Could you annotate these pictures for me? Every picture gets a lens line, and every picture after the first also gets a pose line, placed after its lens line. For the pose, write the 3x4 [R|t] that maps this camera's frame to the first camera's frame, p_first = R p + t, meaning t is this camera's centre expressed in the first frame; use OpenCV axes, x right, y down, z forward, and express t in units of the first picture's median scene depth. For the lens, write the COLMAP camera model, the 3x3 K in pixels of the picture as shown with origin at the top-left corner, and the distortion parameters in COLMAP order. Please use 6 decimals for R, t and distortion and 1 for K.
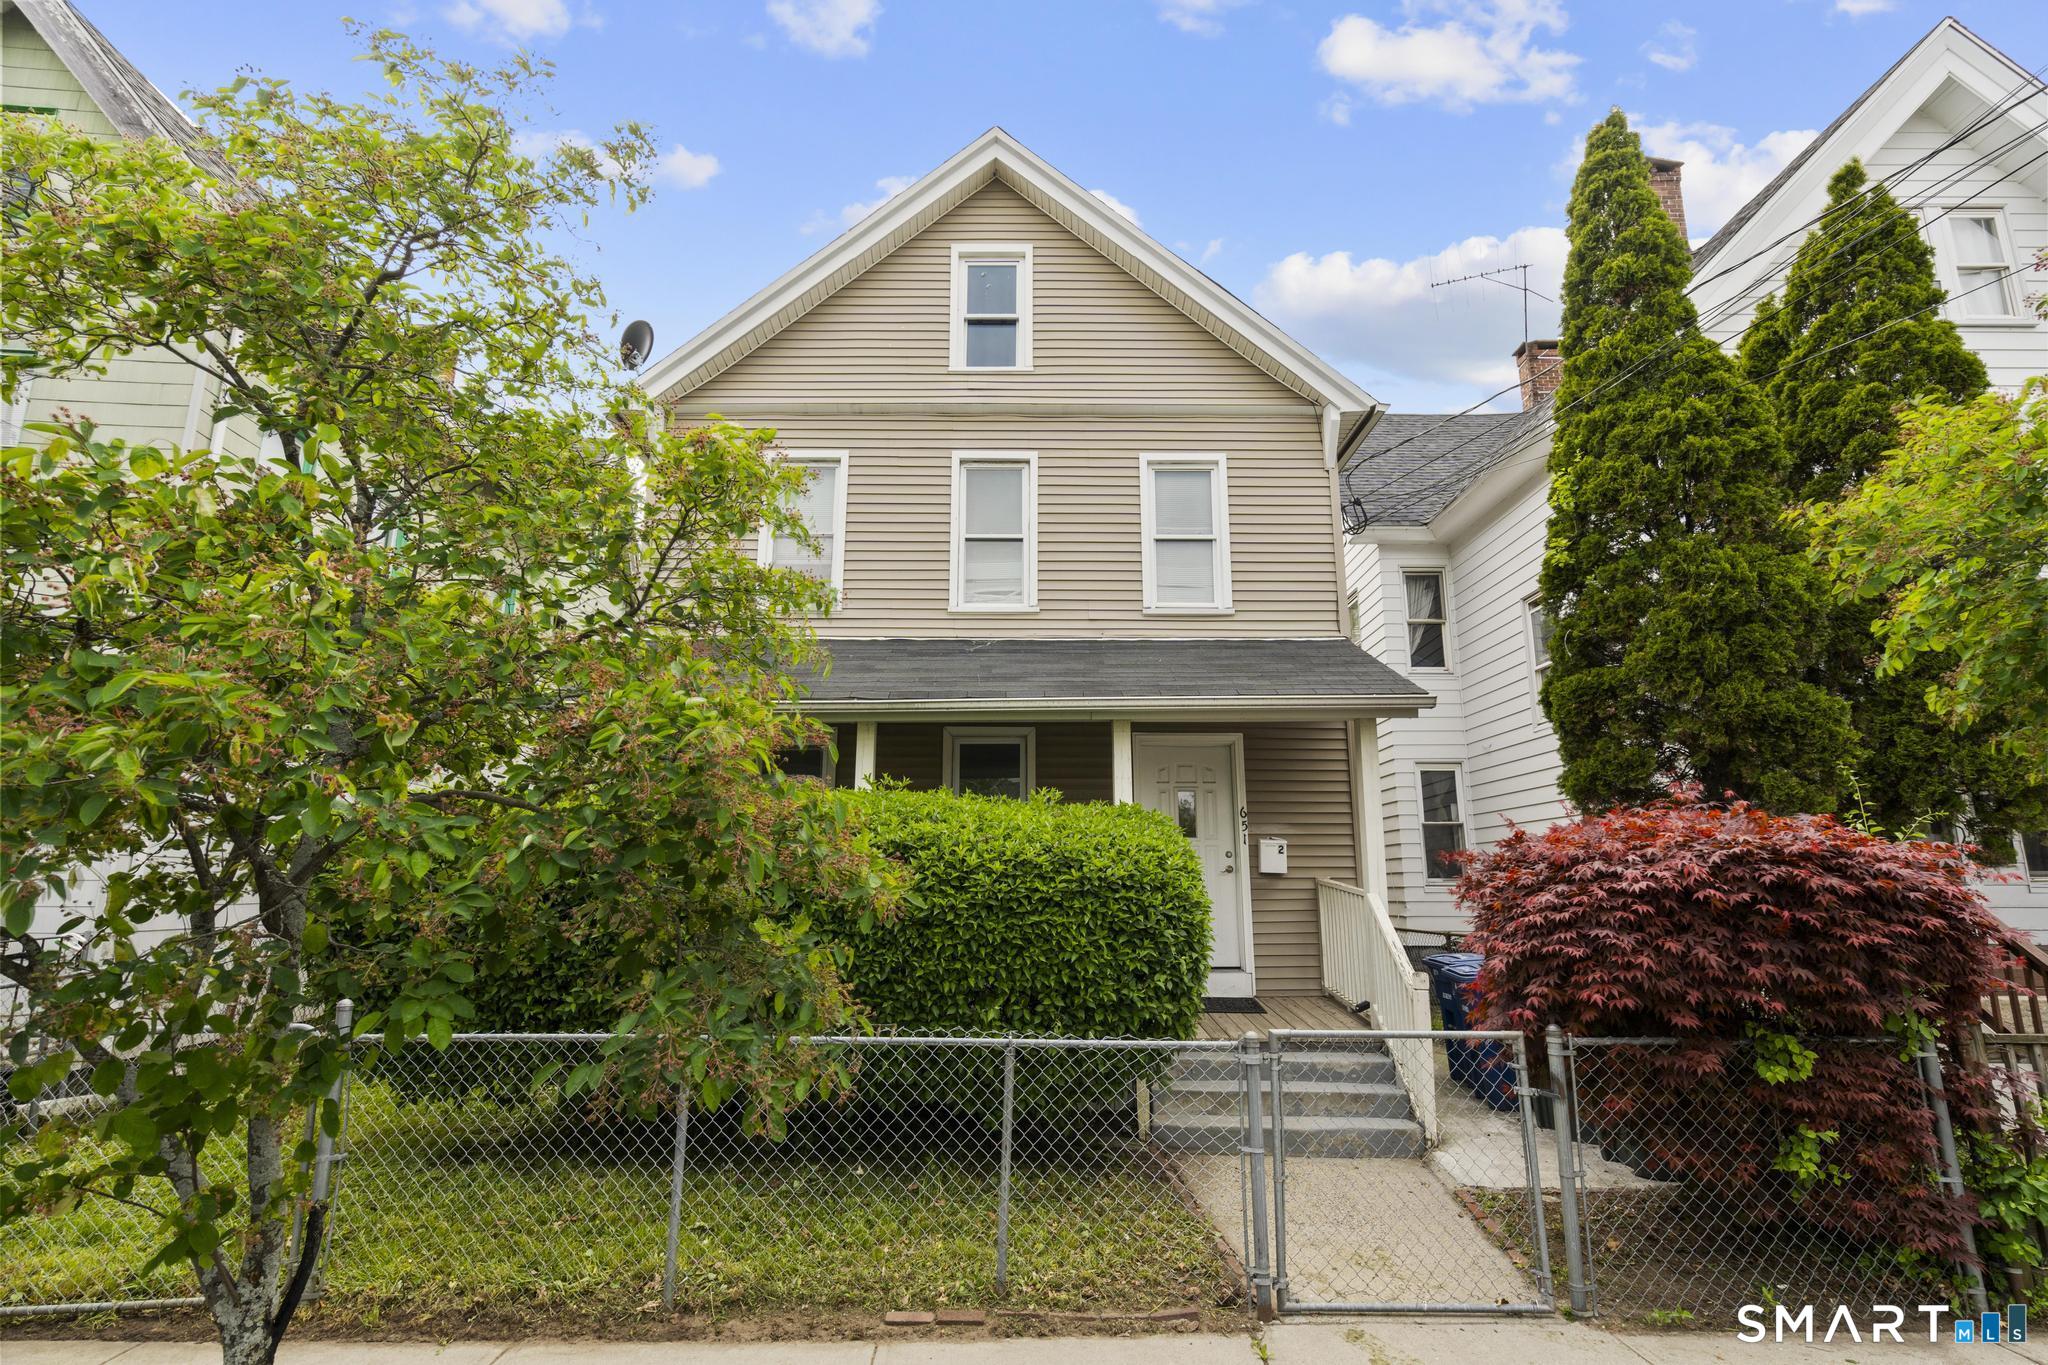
lens RADIAL K [[997.3, 0, 1021.1], [0, 997.3, 676.1], [0, 0, 1]] dist [-0.002609, -0.001035]
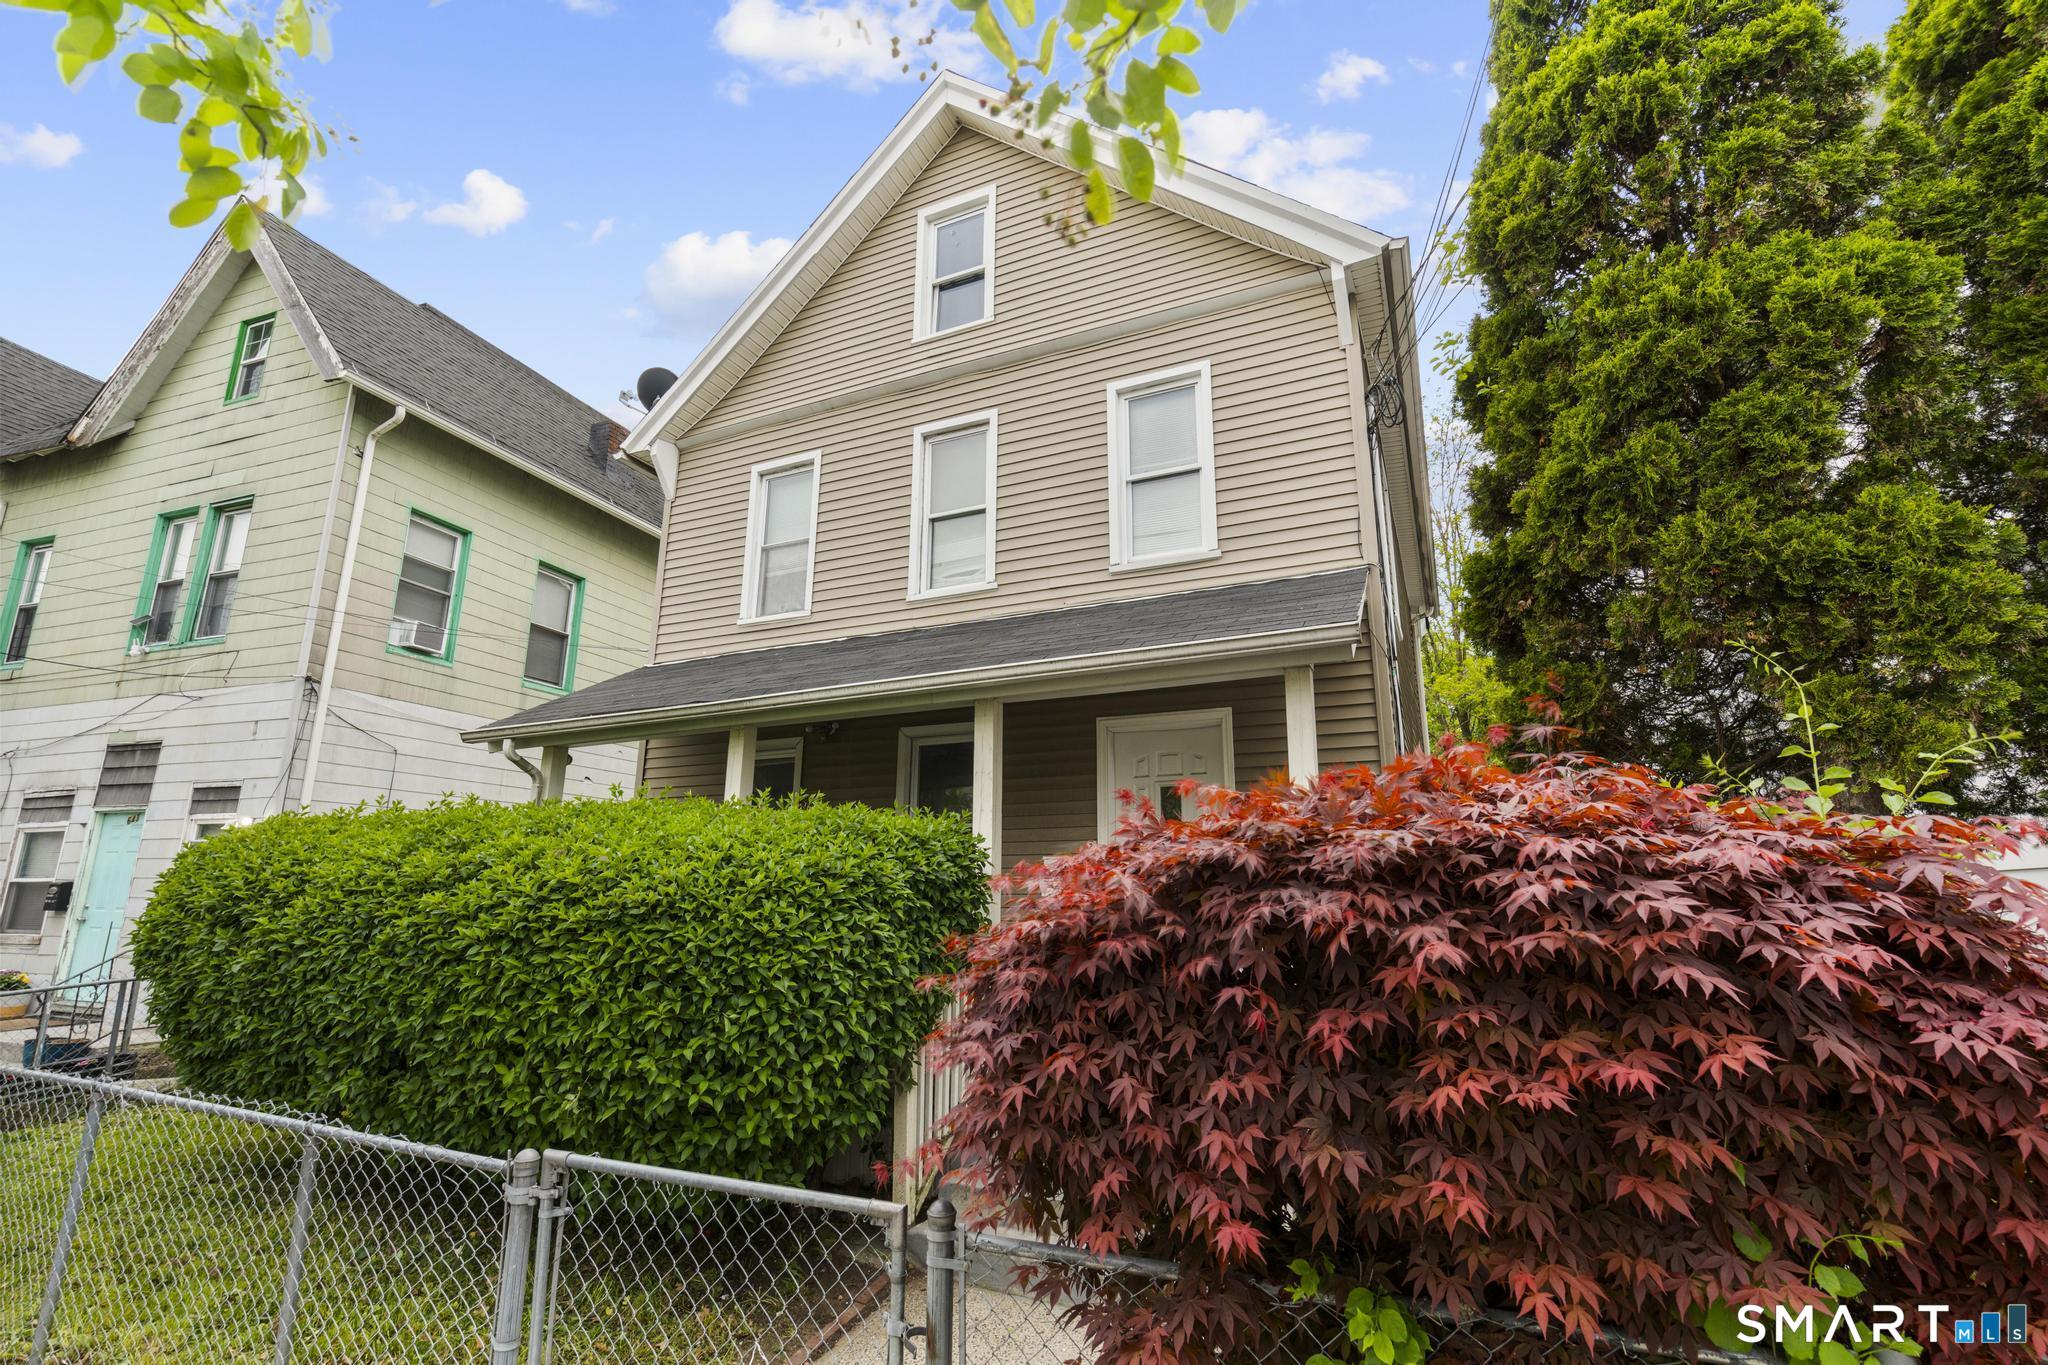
lens RADIAL K [[931.1, 0, 1026.0], [0, 931.1, 688.8], [0, 0, 1]] dist [-0.013420, 0.004233]
pose [[0.911270, -0.093852, -0.400973, 0.344889], [0.086462, 0.995585, -0.036531, 0.052095], [0.402631, -0.001379, 0.915361, 0.264848]]
